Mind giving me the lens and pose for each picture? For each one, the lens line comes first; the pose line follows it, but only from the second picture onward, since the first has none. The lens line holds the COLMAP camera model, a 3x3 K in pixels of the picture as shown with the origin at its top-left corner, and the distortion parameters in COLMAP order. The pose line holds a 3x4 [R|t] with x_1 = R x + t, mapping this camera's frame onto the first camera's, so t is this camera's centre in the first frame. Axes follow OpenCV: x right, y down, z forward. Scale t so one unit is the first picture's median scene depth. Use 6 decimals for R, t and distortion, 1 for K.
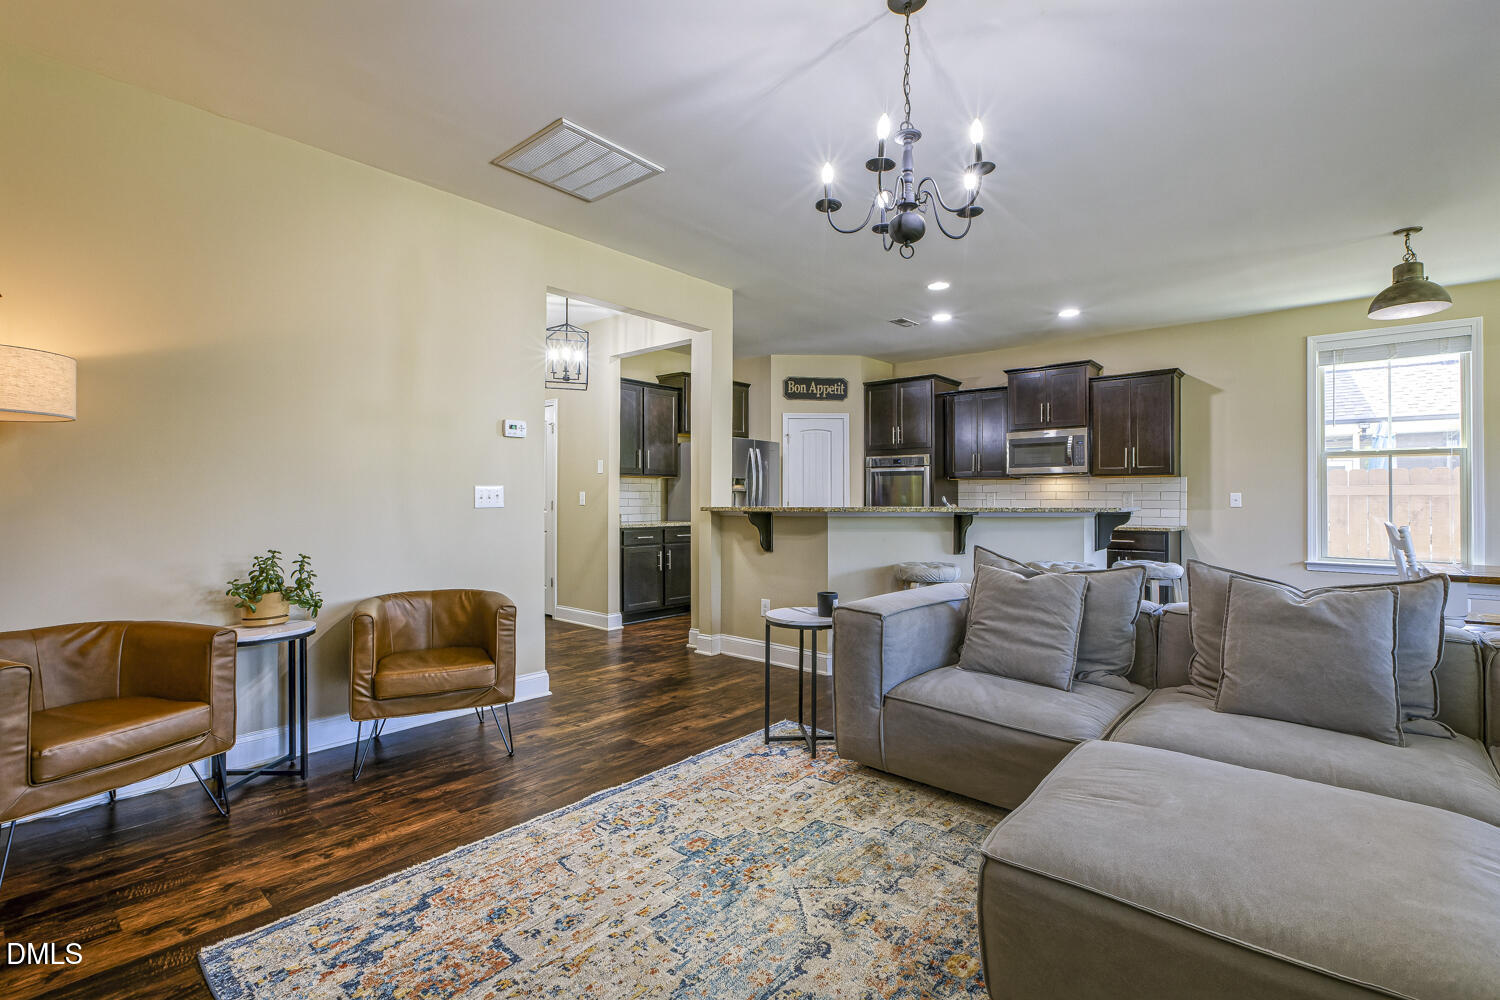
lens RADIAL K [[690.0, 0, 748.5], [0, 690.0, 494.7], [0, 0, 1]] dist [-0.008650, 0.000473]
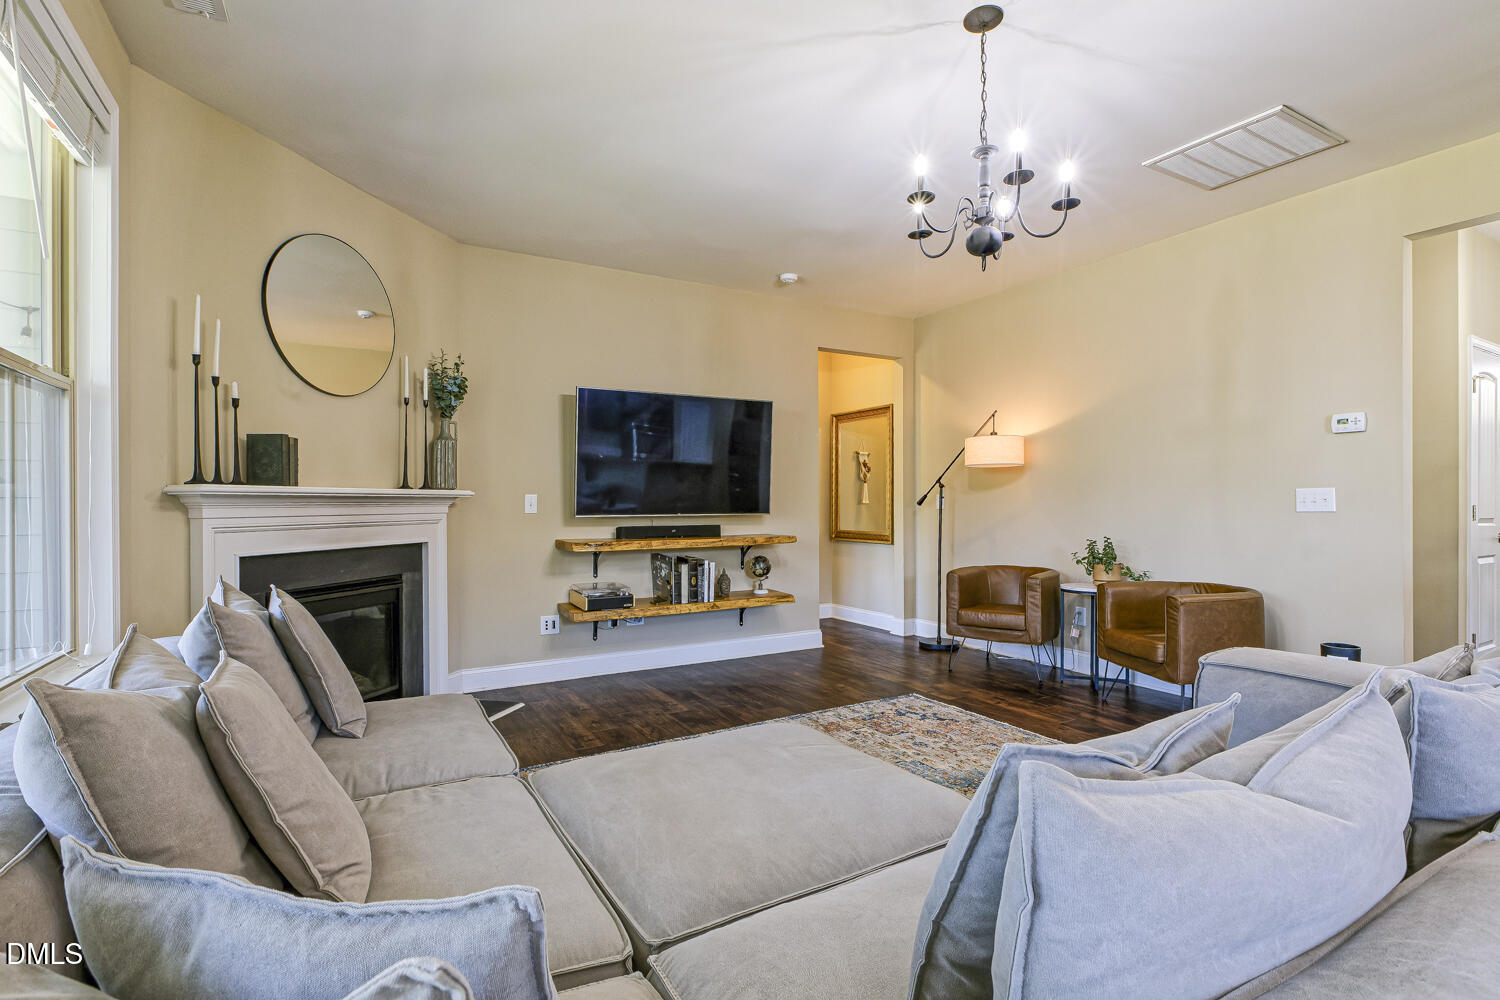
lens RADIAL K [[690.0, 0, 739.8], [0, 690.0, 501.4], [0, 0, 1]] dist [-0.008650, 0.000473]
pose [[-0.335100, -0.003596, -0.942176, 0.453212], [0.006283, 0.999962, -0.006051, 0.003399], [0.942162, -0.007947, -0.335065, 0.340278]]
